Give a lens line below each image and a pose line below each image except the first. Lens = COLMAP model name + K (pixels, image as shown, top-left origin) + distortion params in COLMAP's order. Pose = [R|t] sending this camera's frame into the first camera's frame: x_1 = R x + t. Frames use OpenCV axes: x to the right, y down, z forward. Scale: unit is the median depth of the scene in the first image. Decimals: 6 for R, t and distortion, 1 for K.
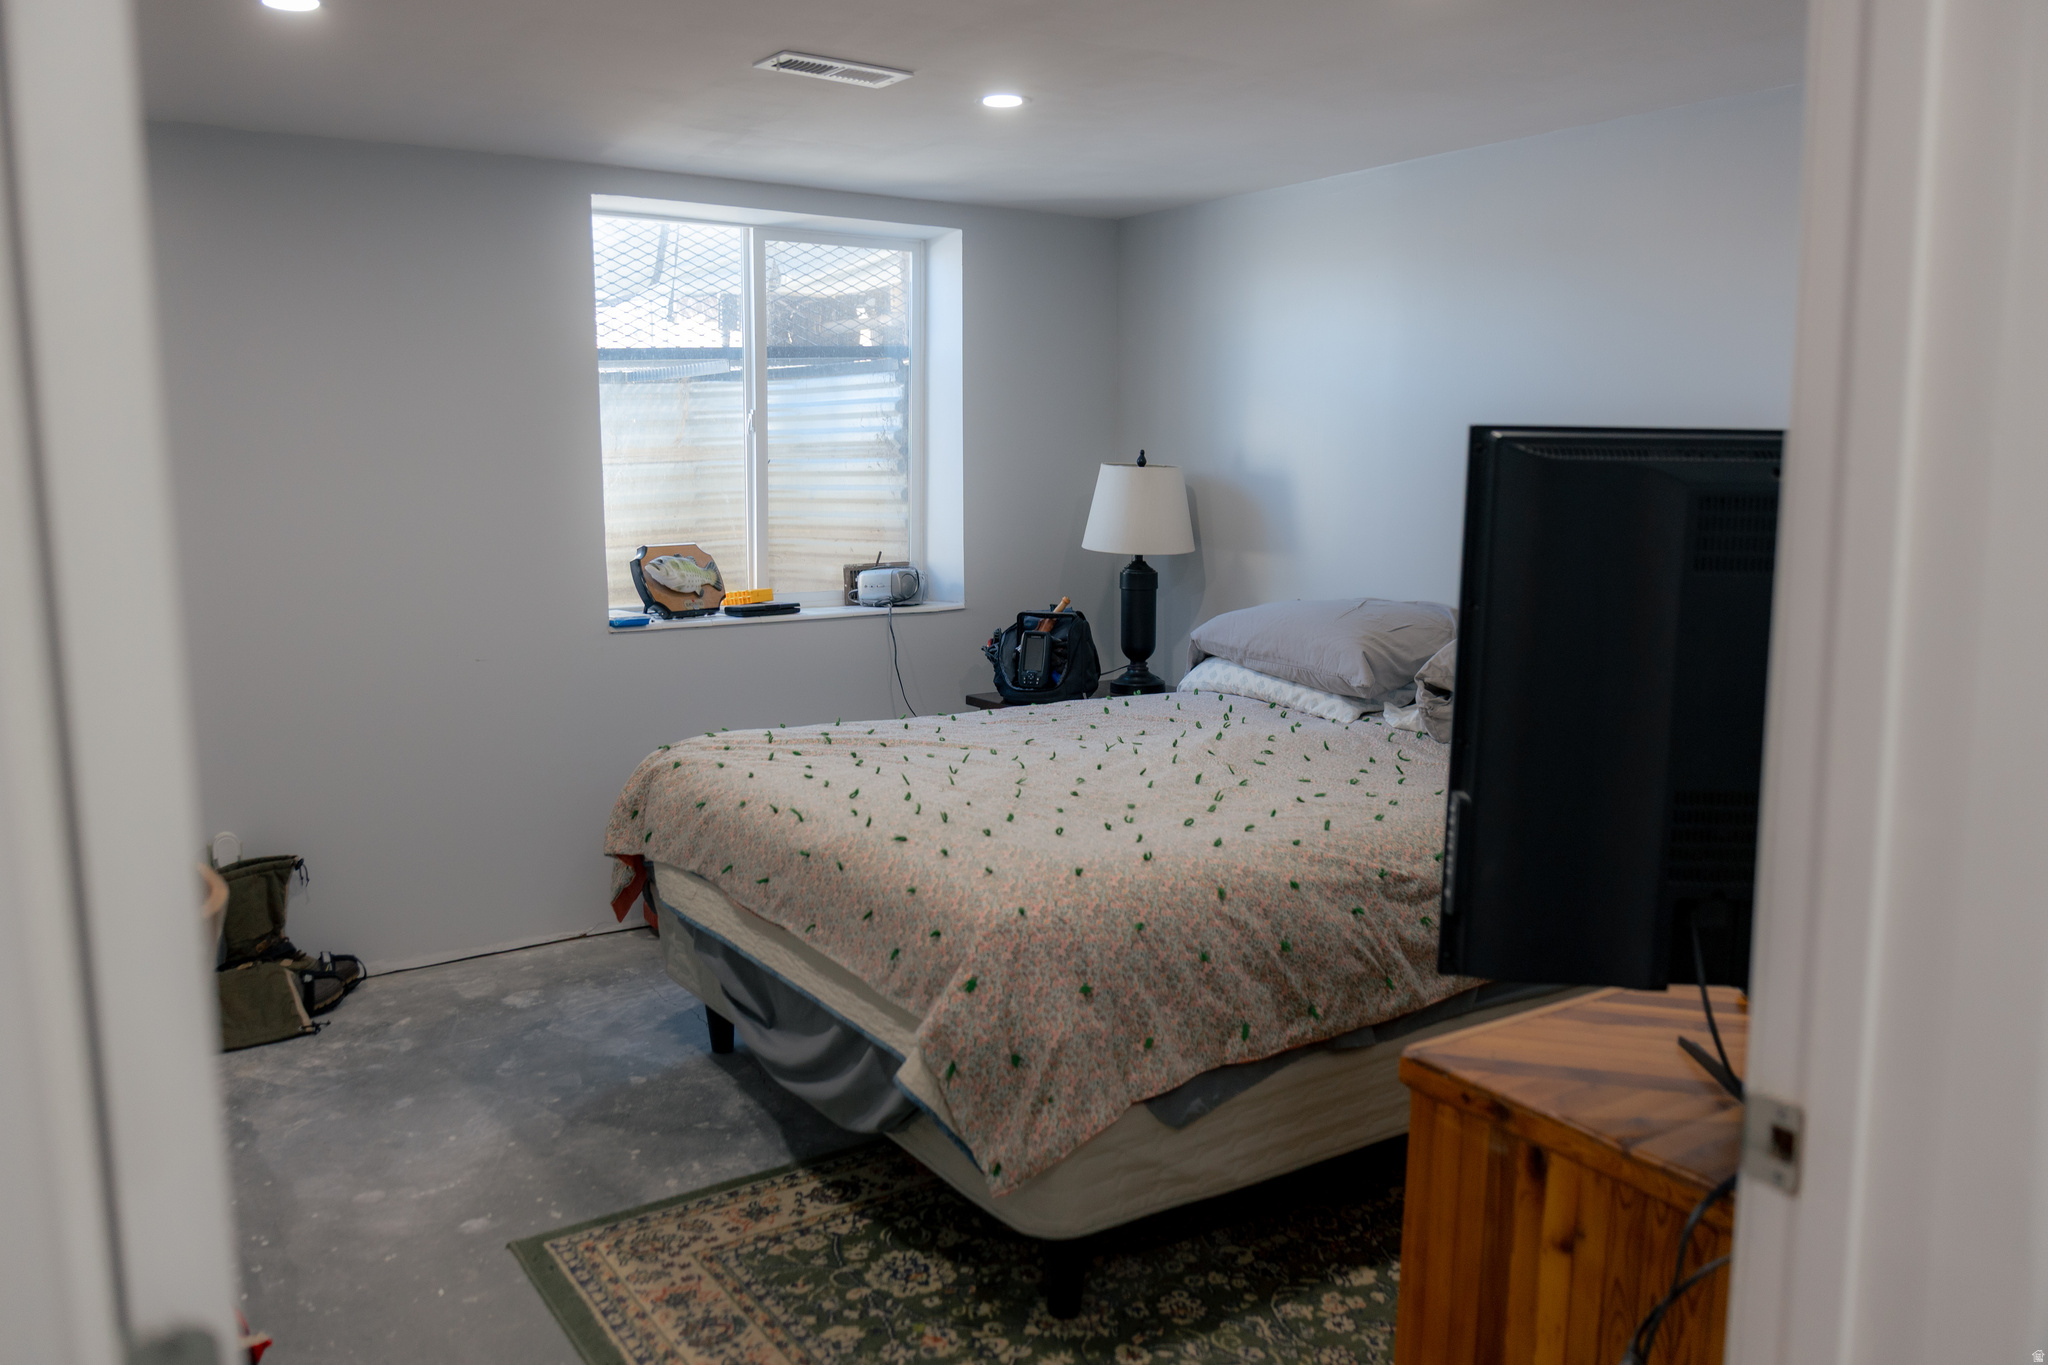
lens RADIAL K [[1570.3, 0, 1024.0], [0, 1570.3, 682.5], [0, 0, 1]] dist [-0.000984, -0.004522]
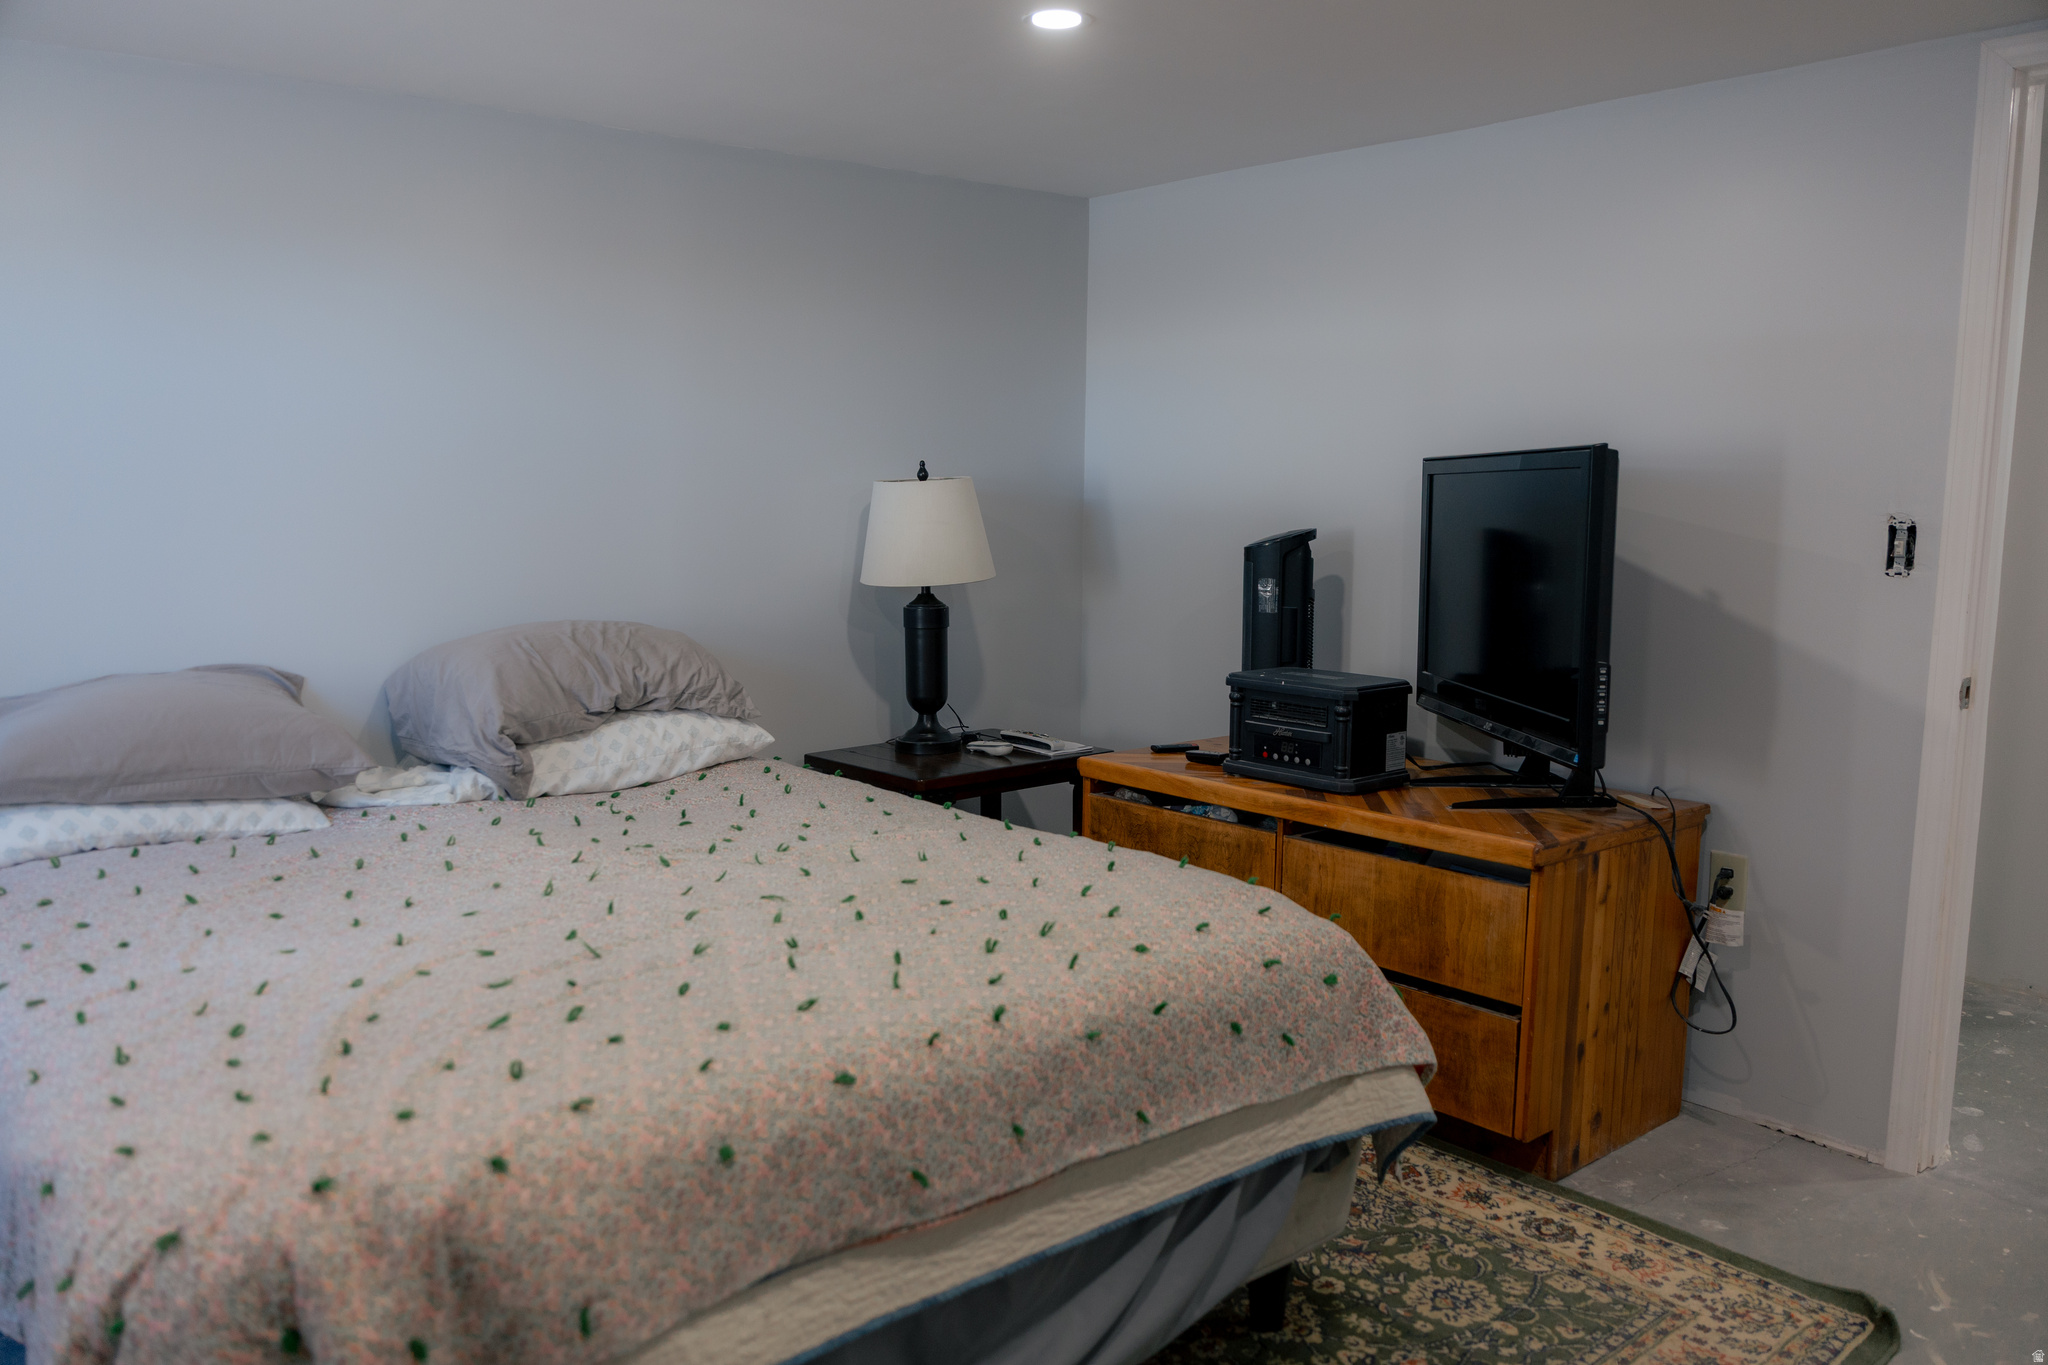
lens RADIAL K [[1625.2, 0, 1024.0], [0, 1625.2, 682.5], [0, 0, 1]] dist [0.014488, -0.014721]
pose [[-0.159593, -0.118253, 0.980075, -0.803110], [0.129693, 0.981683, 0.139566, -0.145728], [-0.978627, 0.149383, -0.141333, 1.082209]]
